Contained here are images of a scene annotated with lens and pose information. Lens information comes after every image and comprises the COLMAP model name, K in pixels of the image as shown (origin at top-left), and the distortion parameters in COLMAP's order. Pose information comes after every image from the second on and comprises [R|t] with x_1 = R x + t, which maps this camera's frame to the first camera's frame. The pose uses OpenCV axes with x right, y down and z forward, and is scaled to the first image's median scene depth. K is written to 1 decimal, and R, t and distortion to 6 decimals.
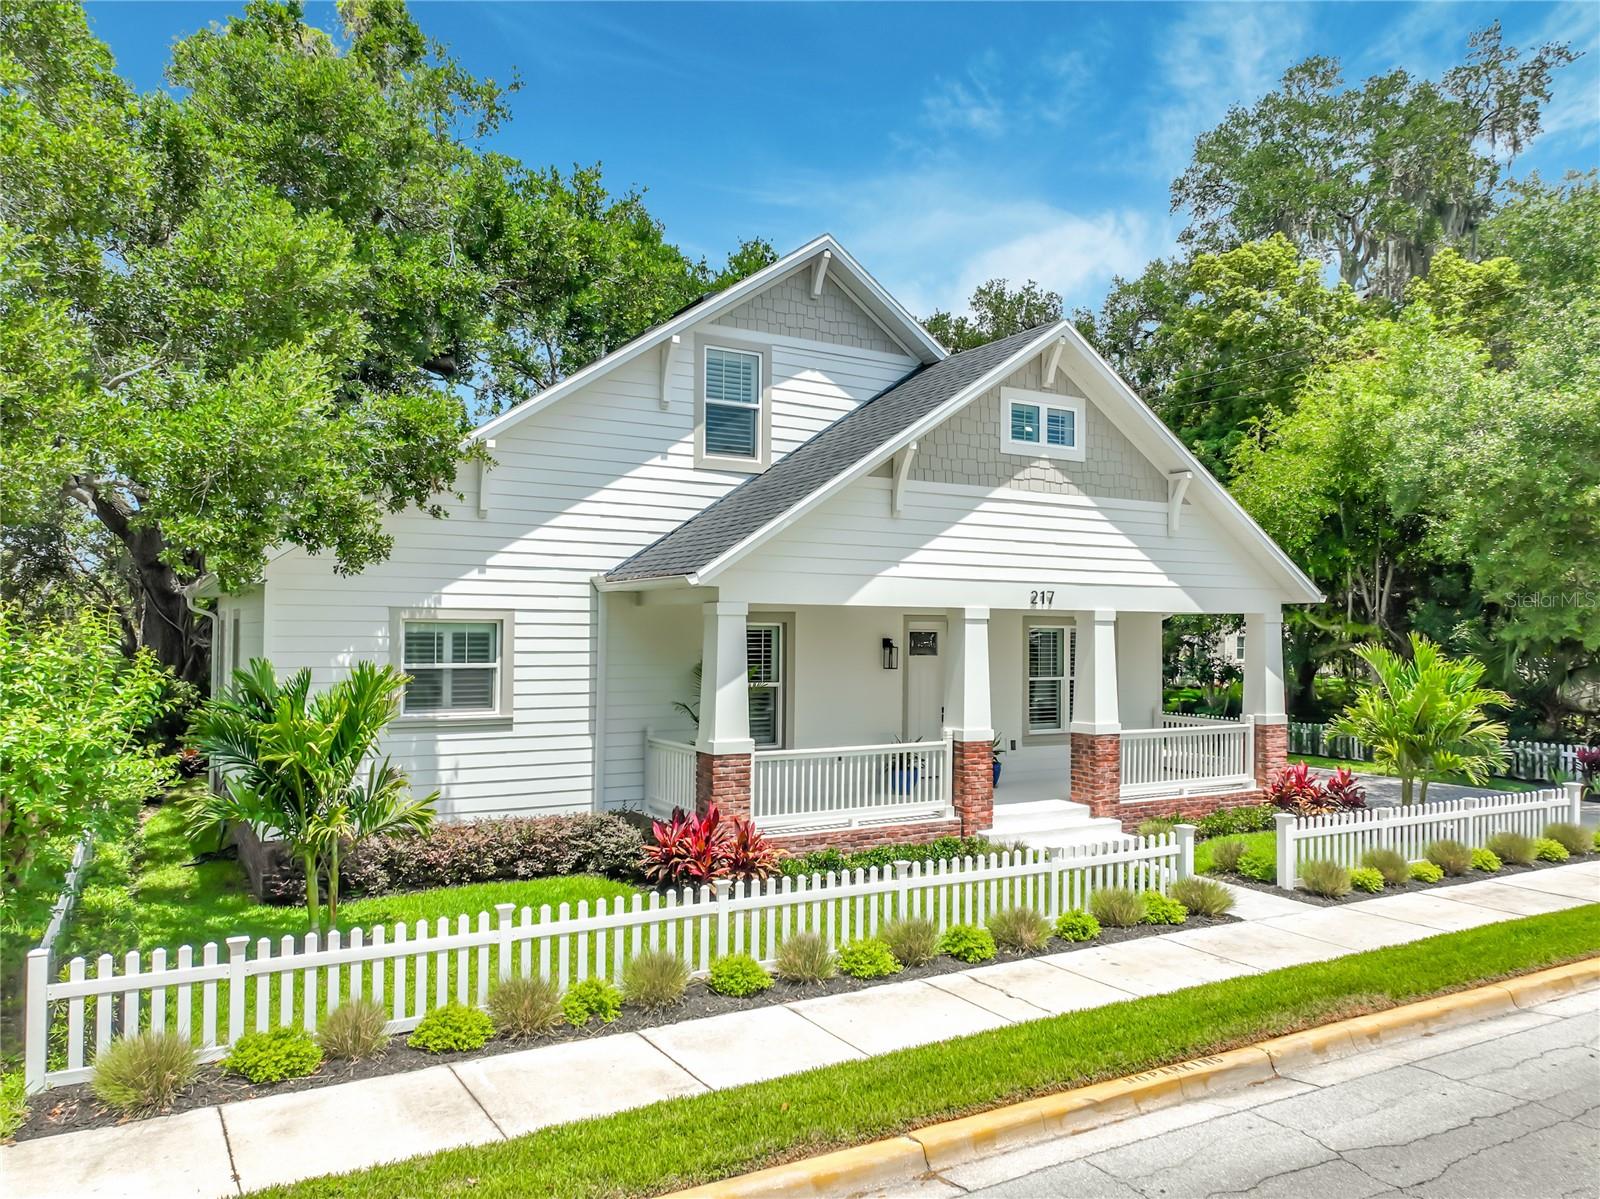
lens RADIAL K [[1114.5, 0, 798.0], [0, 1114.5, 606.7], [0, 0, 1]] dist [0.002302, 0.003555]
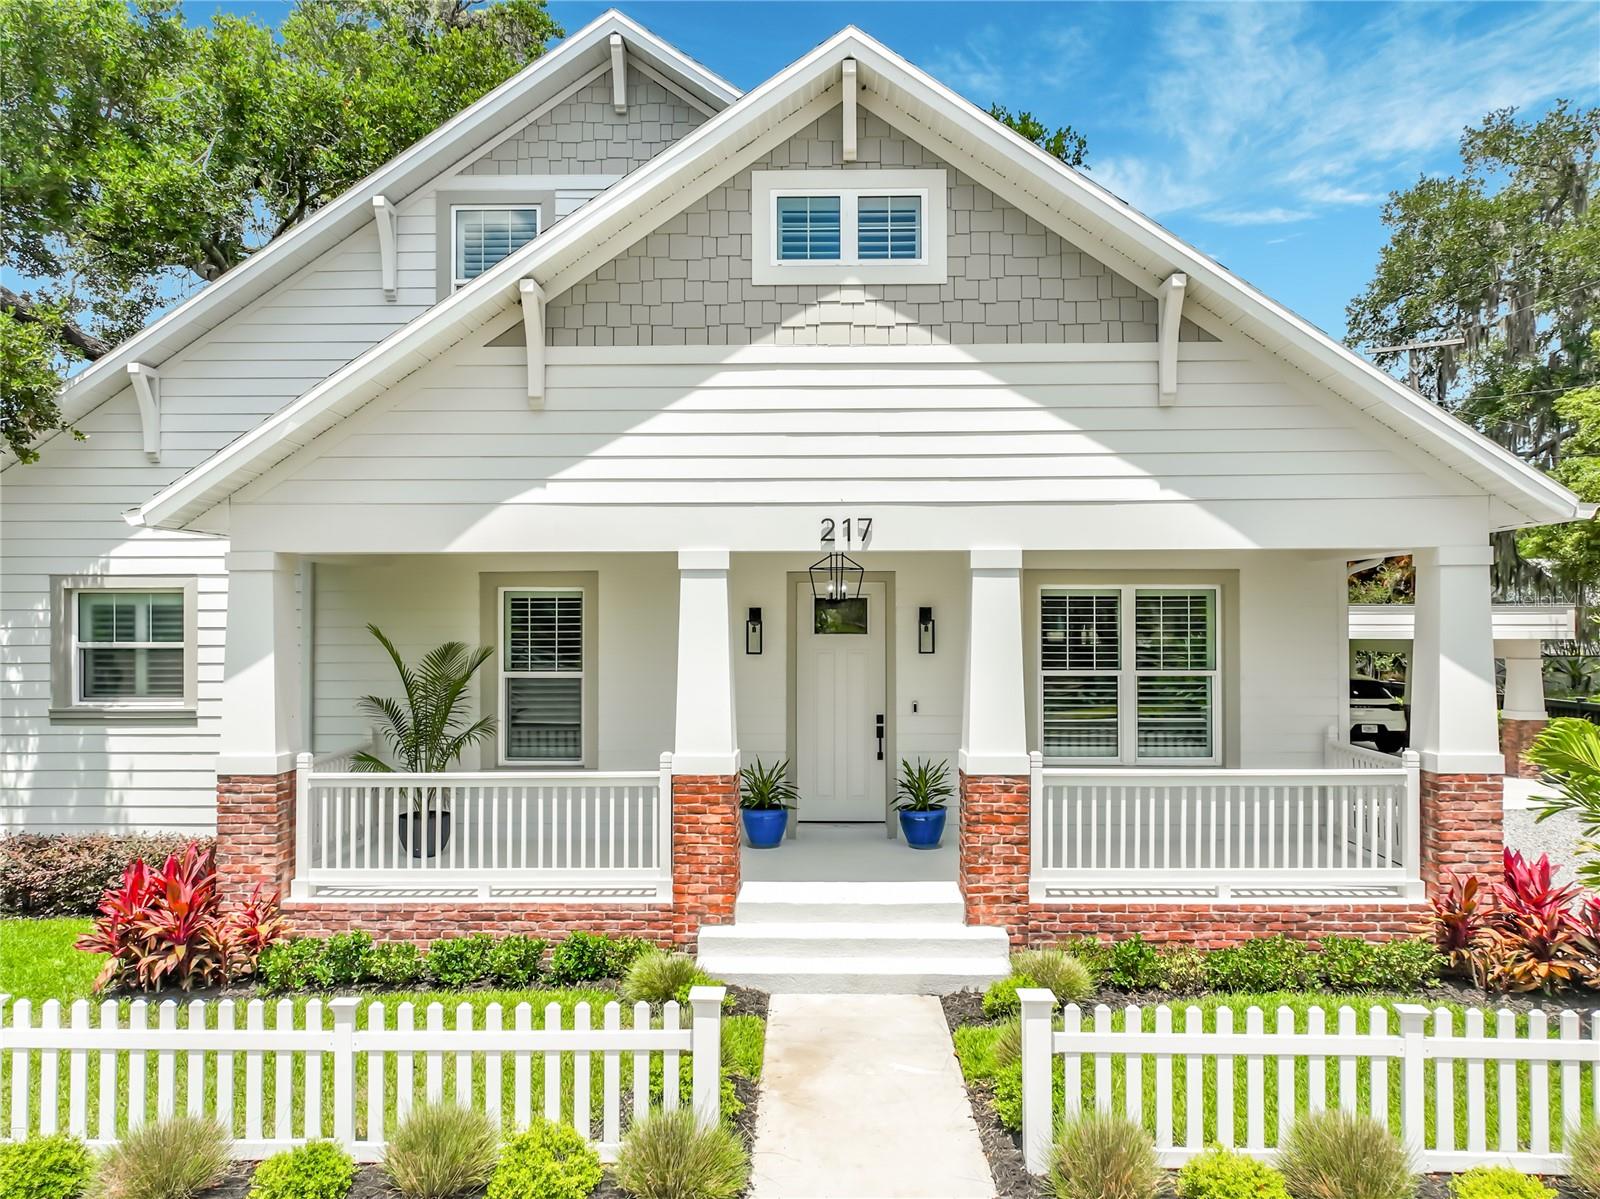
lens RADIAL K [[1114.5, 0, 803.8], [0, 1114.5, 610.1], [0, 0, 1]] dist [0.002302, 0.003555]
pose [[0.861977, -0.013136, -0.506777, 0.496709], [0.019515, 0.999783, 0.007277, 0.028772], [0.506572, -0.016162, 0.862046, 0.503488]]
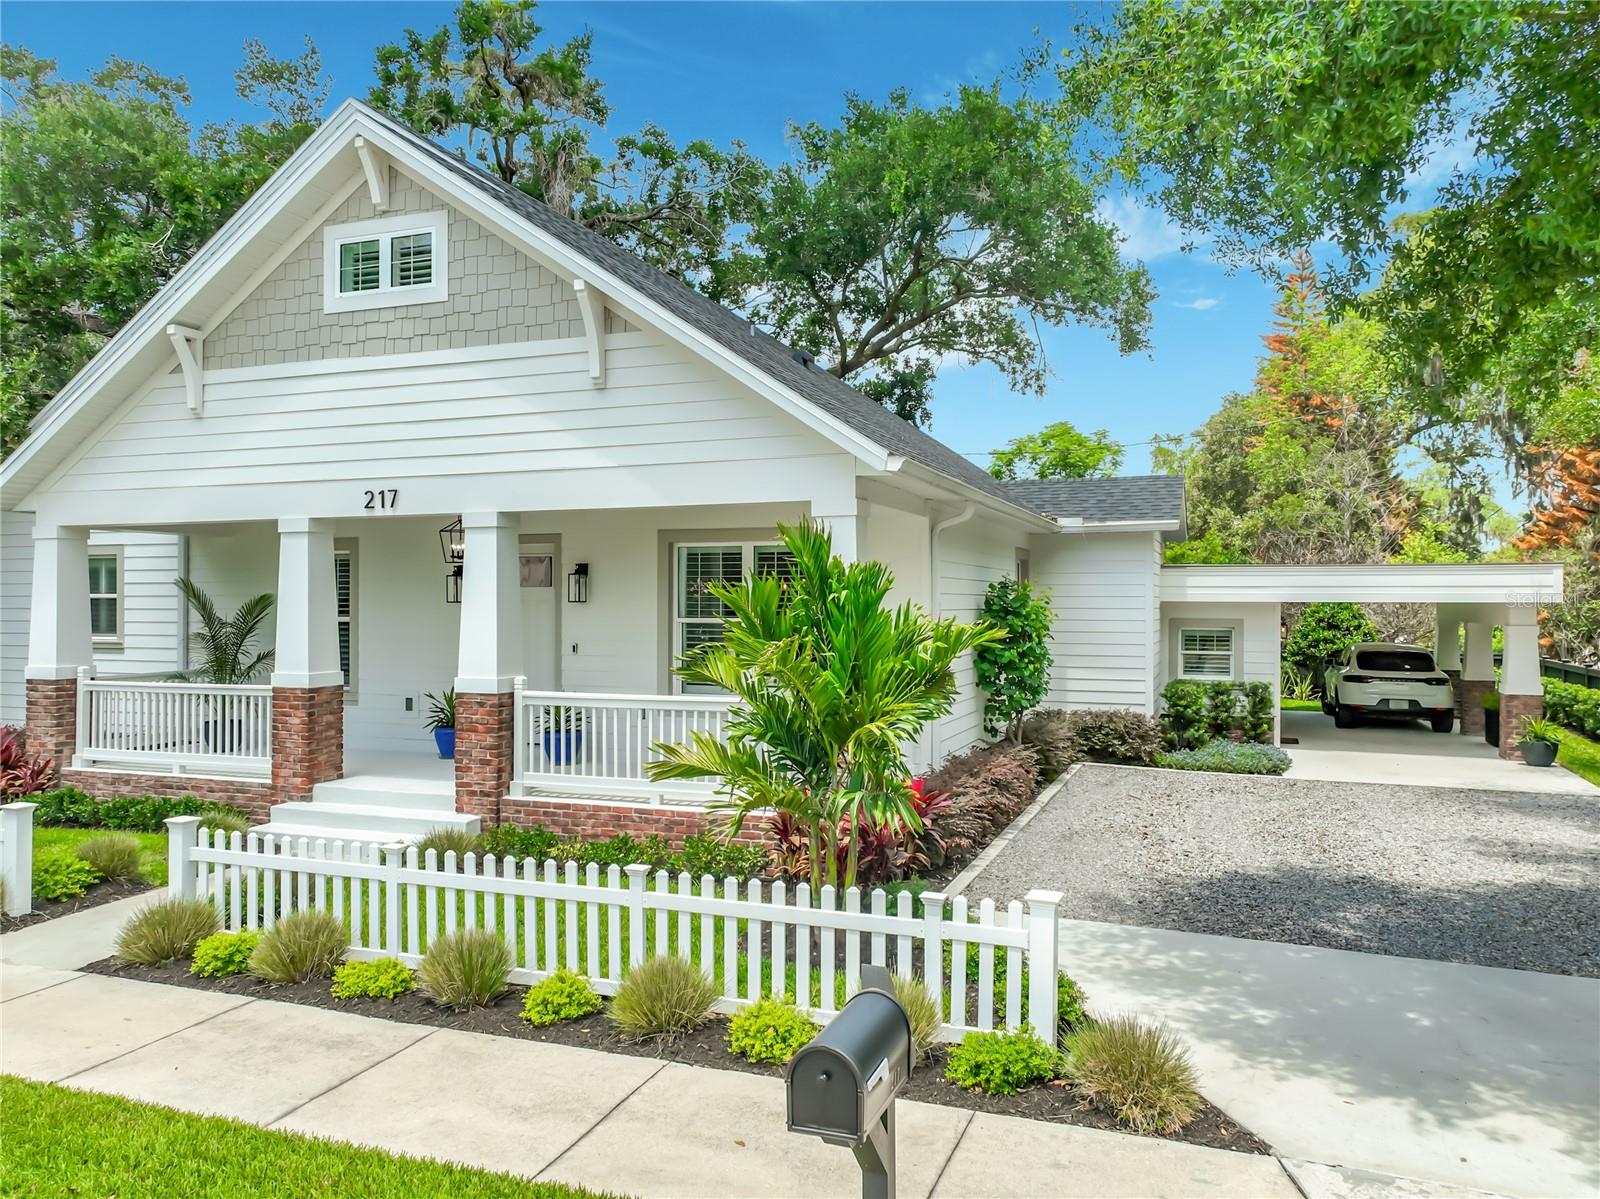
lens RADIAL K [[1114.5, 0, 796.3], [0, 1114.5, 591.5], [0, 0, 1]] dist [0.002302, 0.003555]
pose [[0.655443, -0.013100, -0.755131, 0.965137], [0.022518, 0.999744, 0.002202, 0.057840], [0.754909, -0.018447, 0.655570, 0.735456]]
